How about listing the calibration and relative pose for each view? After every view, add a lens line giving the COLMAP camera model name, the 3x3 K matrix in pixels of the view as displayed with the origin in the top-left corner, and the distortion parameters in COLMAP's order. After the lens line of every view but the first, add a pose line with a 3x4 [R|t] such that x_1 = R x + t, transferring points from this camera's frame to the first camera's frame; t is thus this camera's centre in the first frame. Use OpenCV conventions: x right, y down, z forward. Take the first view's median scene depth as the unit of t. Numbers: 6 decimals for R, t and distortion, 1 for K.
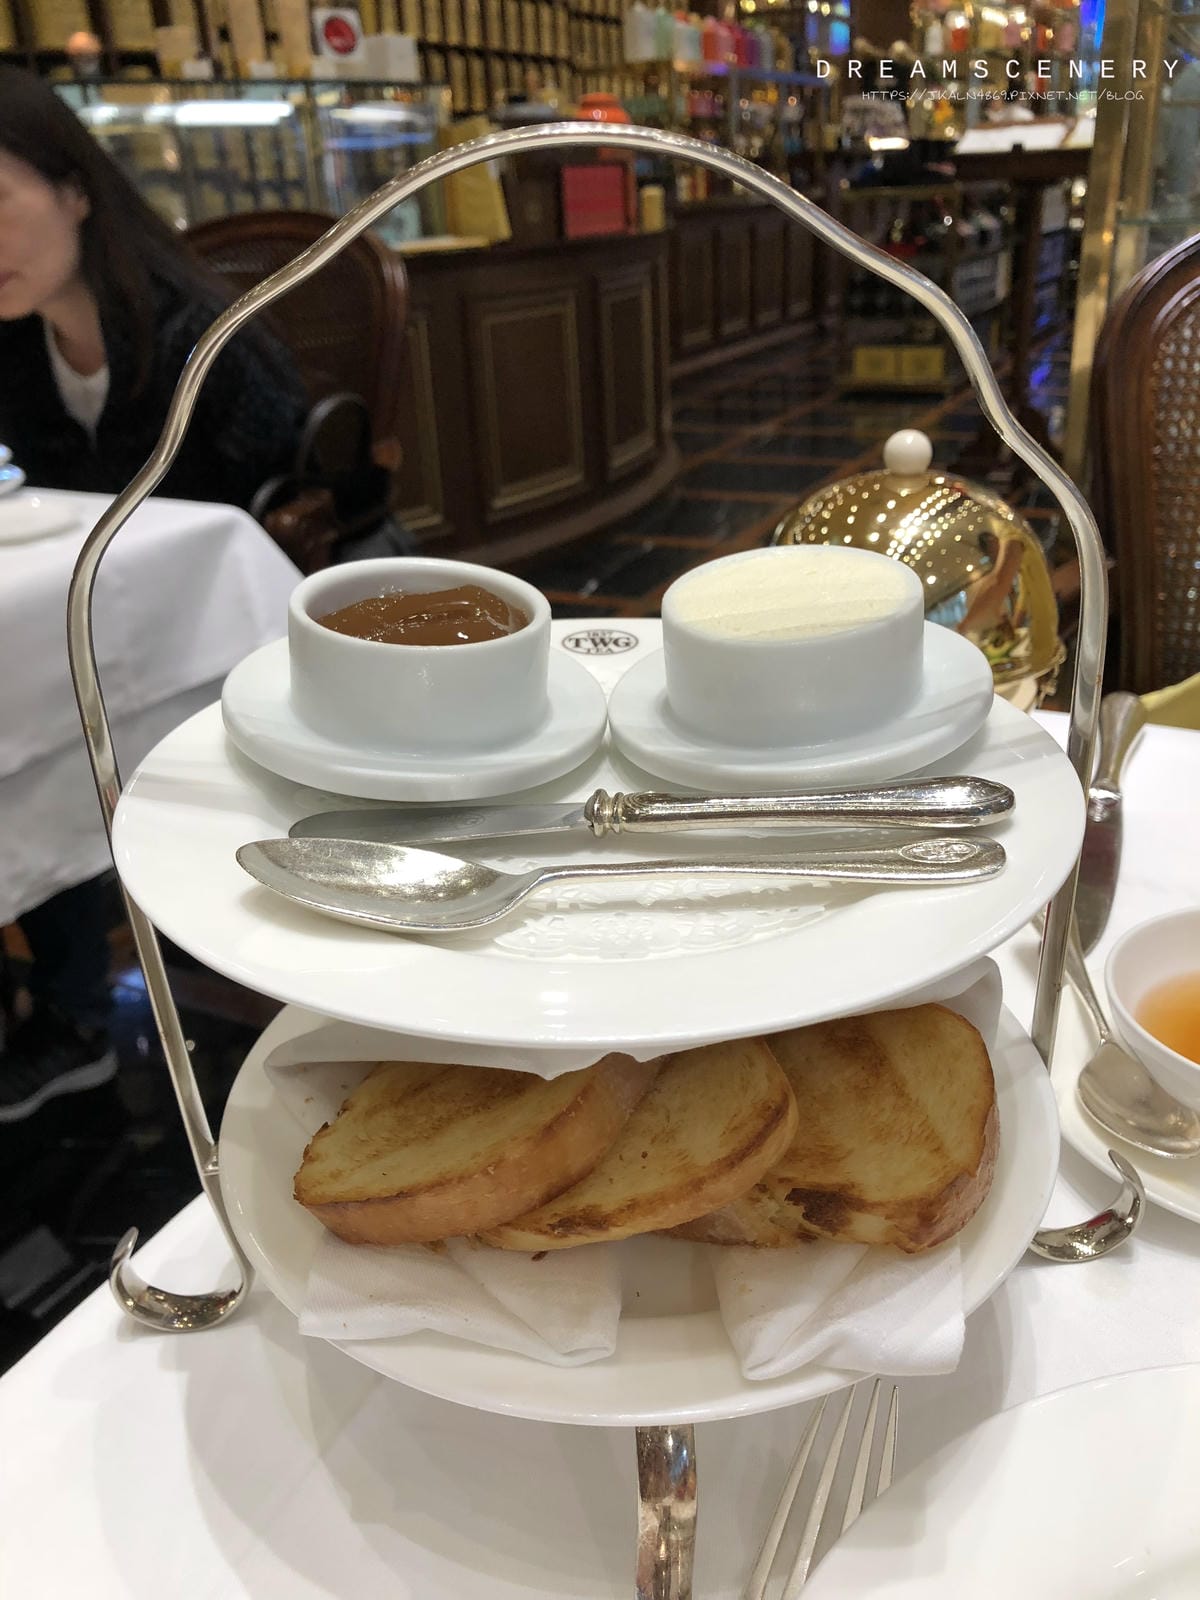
lens RADIAL K [[1339.6, 0, 600.0], [0, 1339.6, 800.0], [0, 0, 1]] dist [-0.056237, 0.101793]
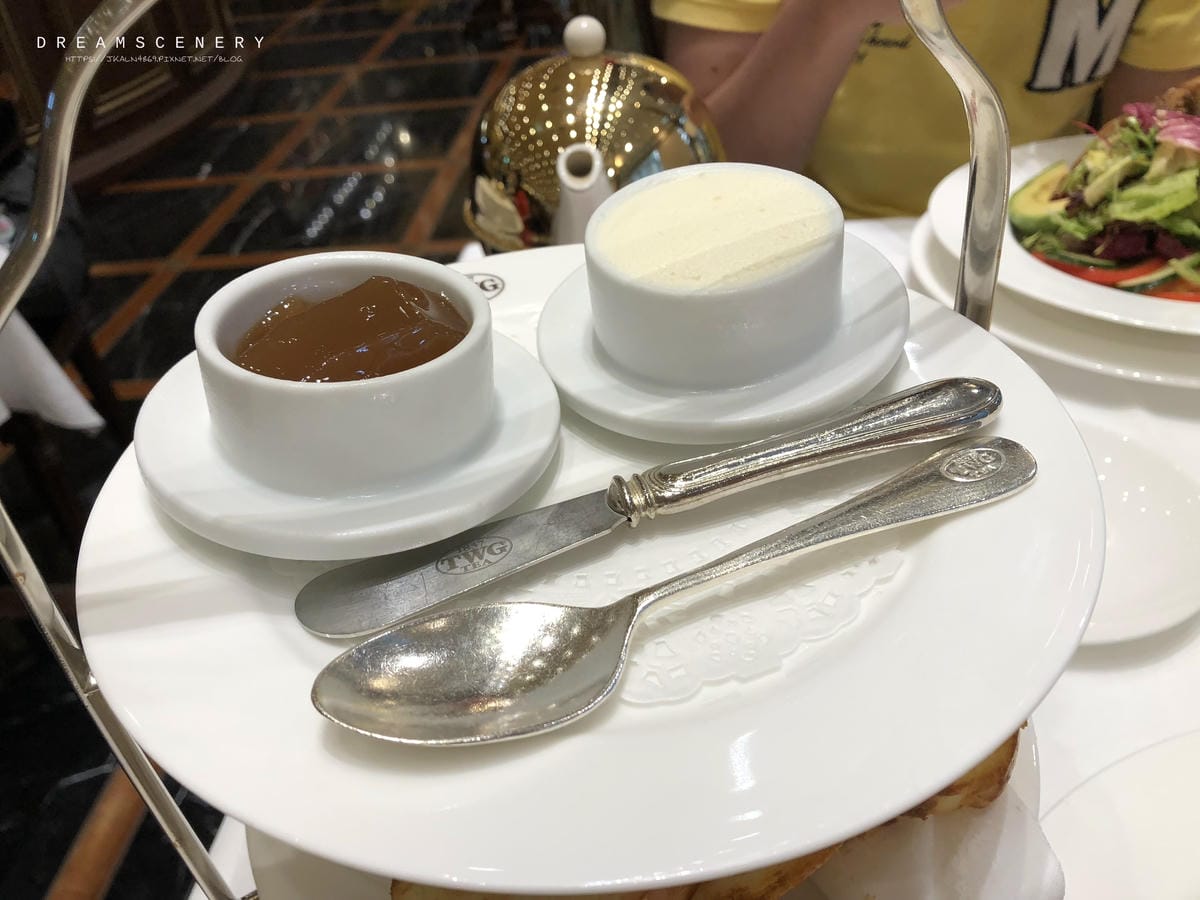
lens RADIAL K [[1004.7, 0, 600.0], [0, 1004.7, 450.0], [0, 0, 1]] dist [-0.056237, 0.101793]
pose [[0.918421, -0.260847, 0.297426, -0.224497], [0.212247, 0.959357, 0.185973, -0.166550], [-0.333848, -0.107674, 0.936457, 0.340532]]
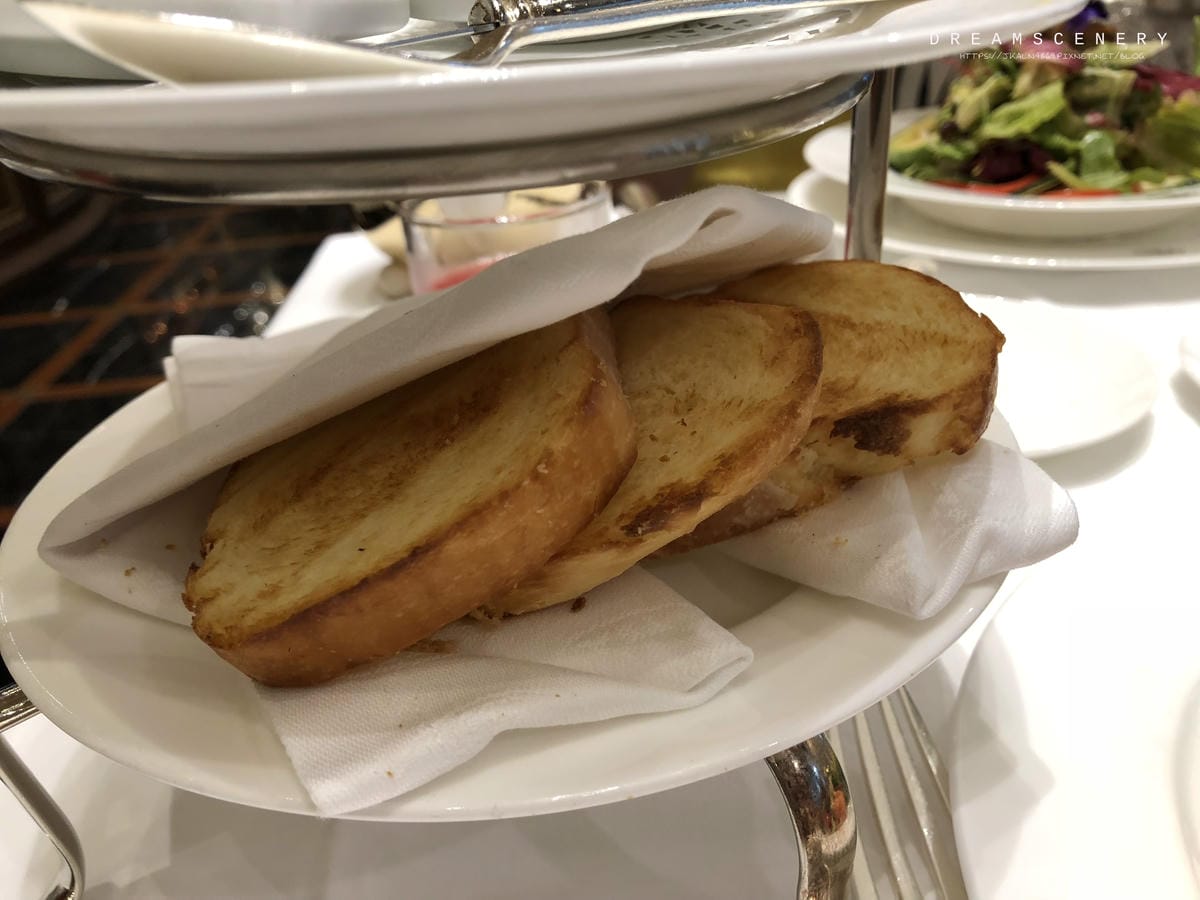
lens RADIAL K [[1000.6, 0, 600.0], [0, 1000.6, 450.0], [0, 0, 1]] dist [0.006351, 0.006955]
pose [[0.862749, -0.253298, 0.437612, -0.259411], [0.248430, 0.966157, 0.069453, 0.222547], [-0.440394, 0.048795, 0.896478, 0.487207]]
